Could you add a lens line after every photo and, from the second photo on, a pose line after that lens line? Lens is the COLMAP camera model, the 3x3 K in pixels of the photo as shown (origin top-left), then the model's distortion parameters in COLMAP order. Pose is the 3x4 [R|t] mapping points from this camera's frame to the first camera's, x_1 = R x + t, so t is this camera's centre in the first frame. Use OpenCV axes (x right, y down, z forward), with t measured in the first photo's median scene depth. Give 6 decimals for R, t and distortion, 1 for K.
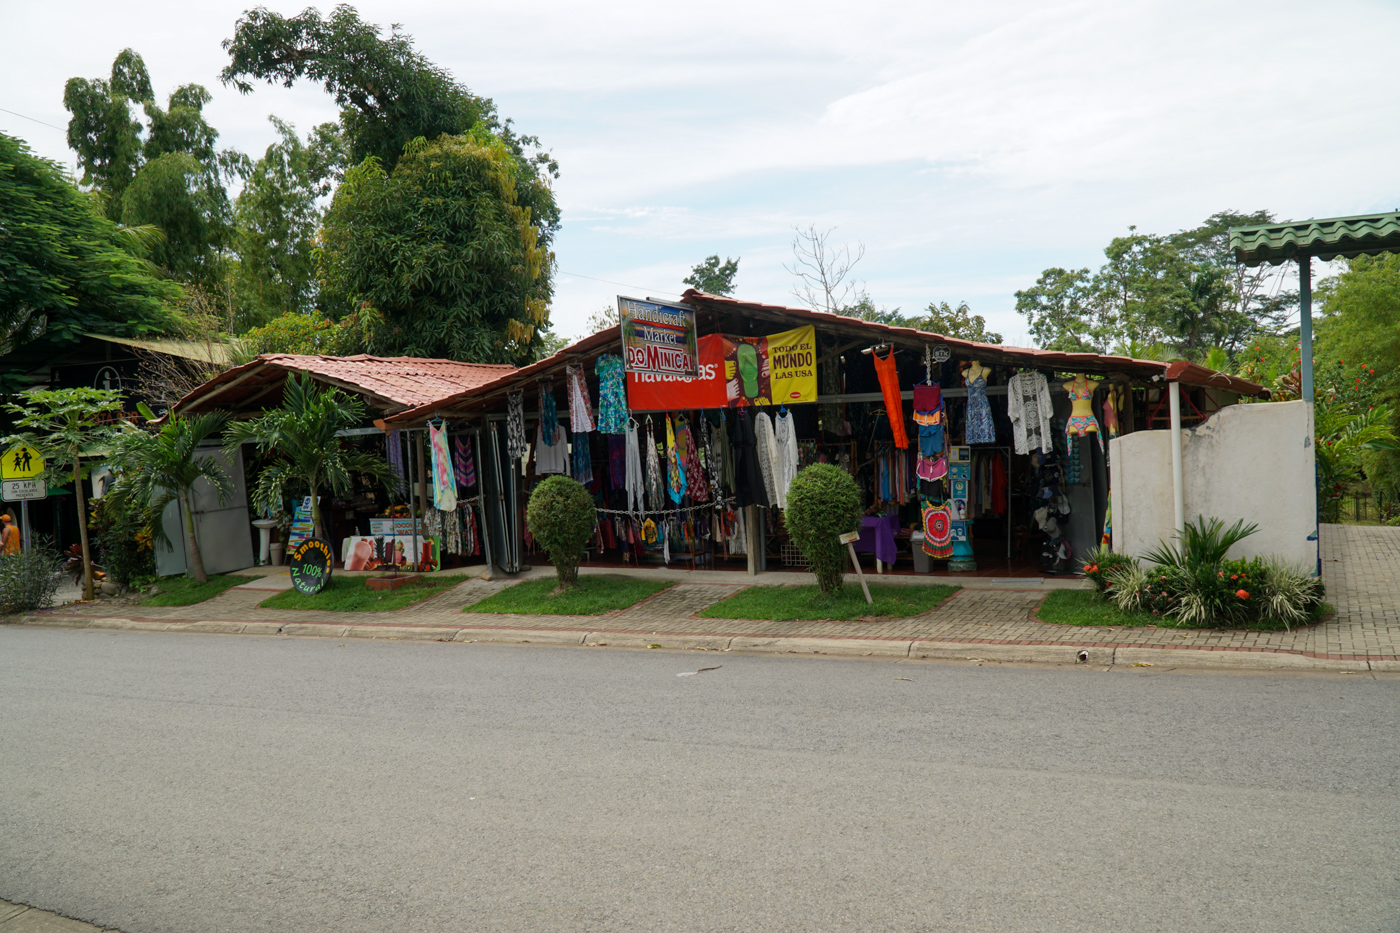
lens RADIAL K [[1125.3, 0, 696.9], [0, 1125.3, 467.1], [0, 0, 1]] dist [0.009146, -0.020902]
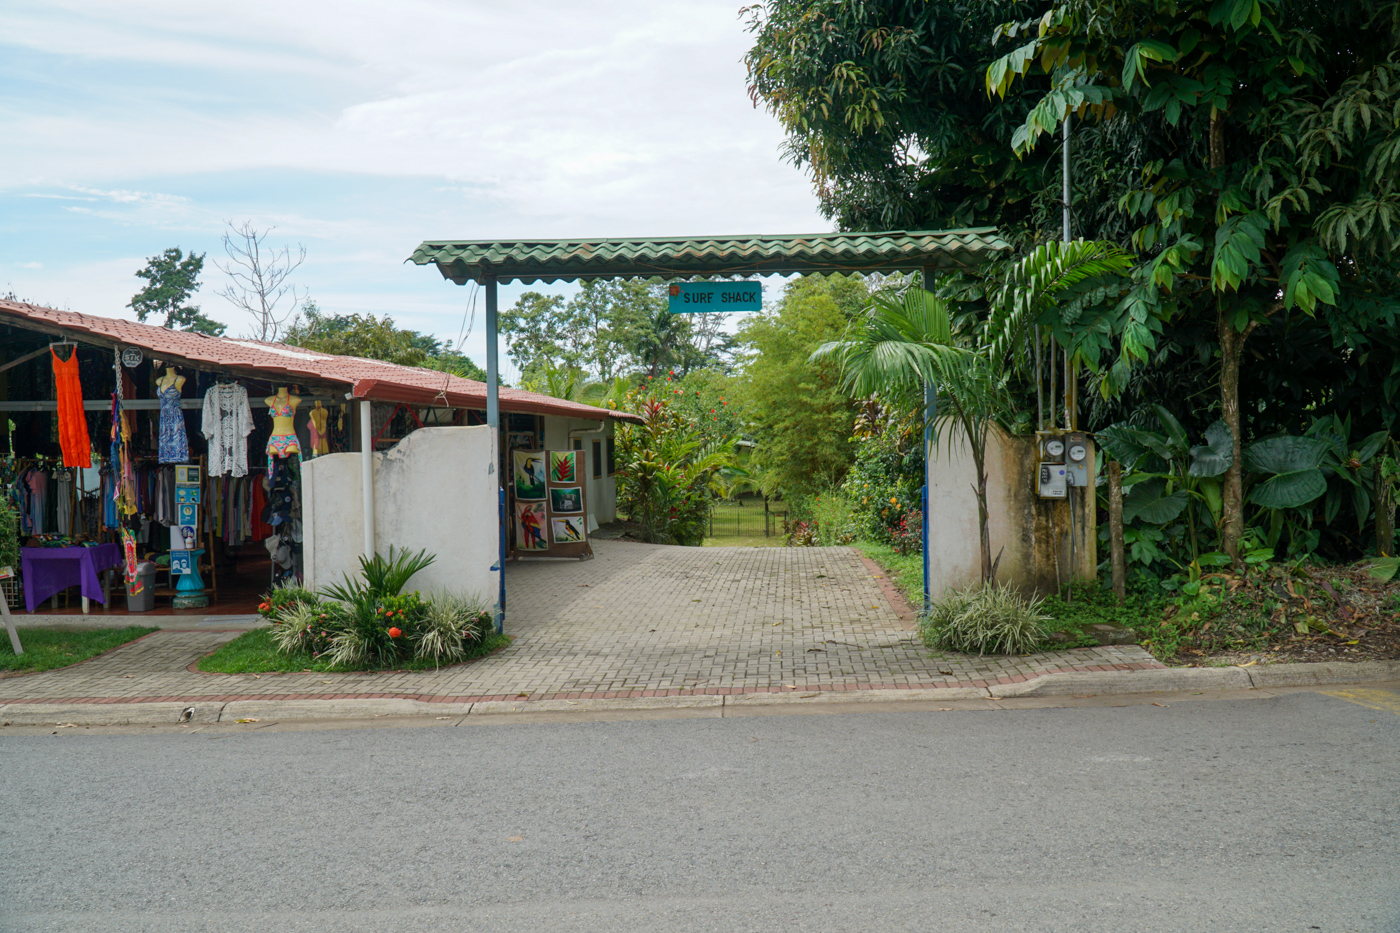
lens RADIAL K [[1125.3, 0, 693.5], [0, 1125.3, 459.9], [0, 0, 1]] dist [0.009146, -0.020902]
pose [[0.912079, 0.020553, 0.409498, 0.195520], [-0.011780, 0.999644, -0.023937, -0.005467], [-0.409844, 0.017009, 0.911997, 0.032897]]
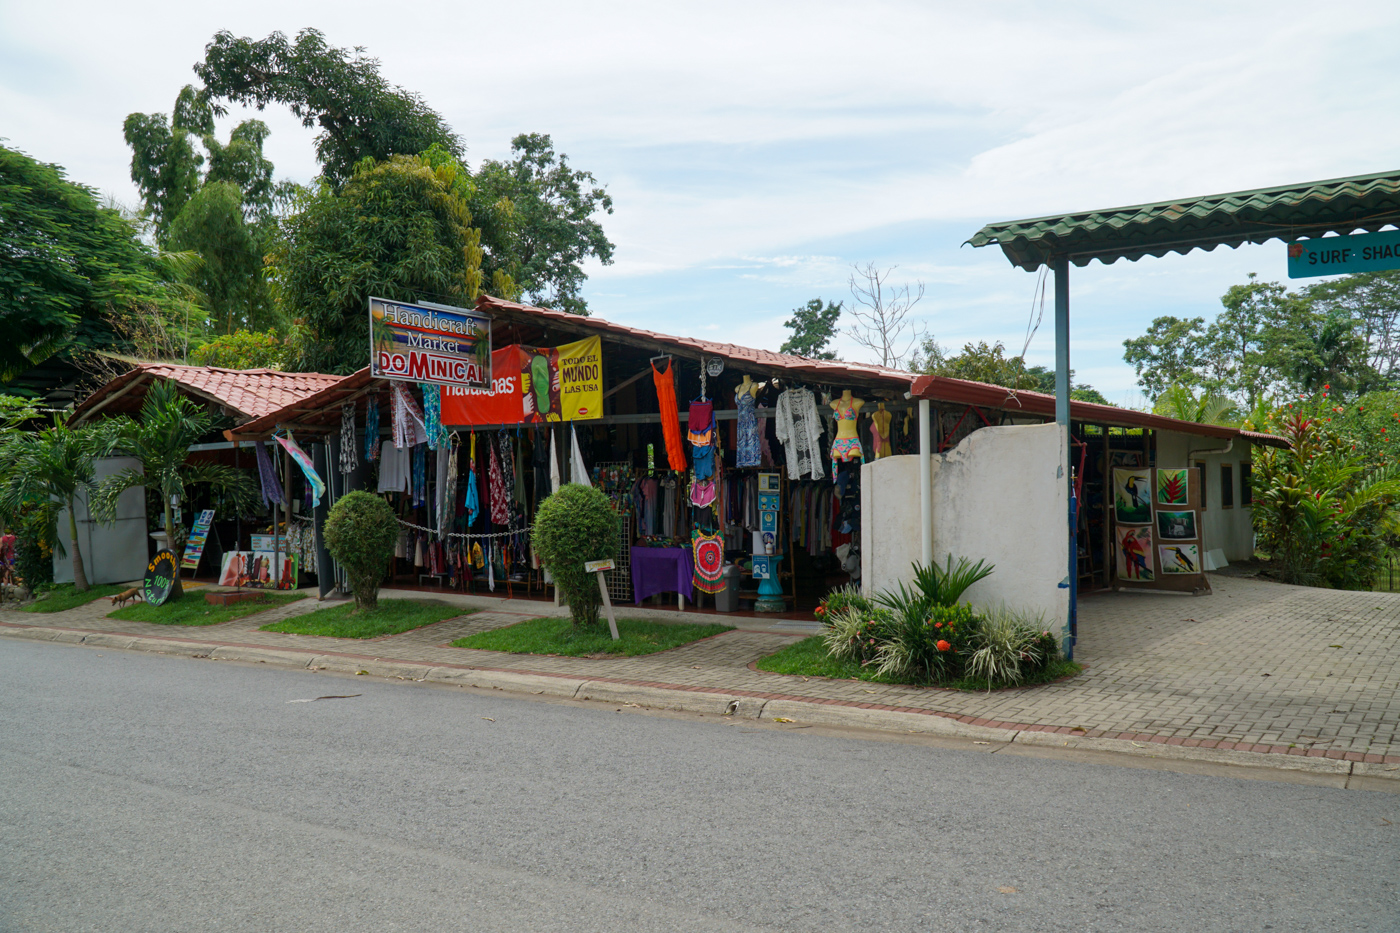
lens RADIAL K [[1125.3, 0, 694.9], [0, 1125.3, 467.3], [0, 0, 1]] dist [0.009146, -0.020902]
pose [[0.992027, 0.033815, -0.121402, 0.237829], [-0.038693, 0.998527, -0.038046, 0.011079], [0.119937, 0.042441, 0.991874, 0.079335]]
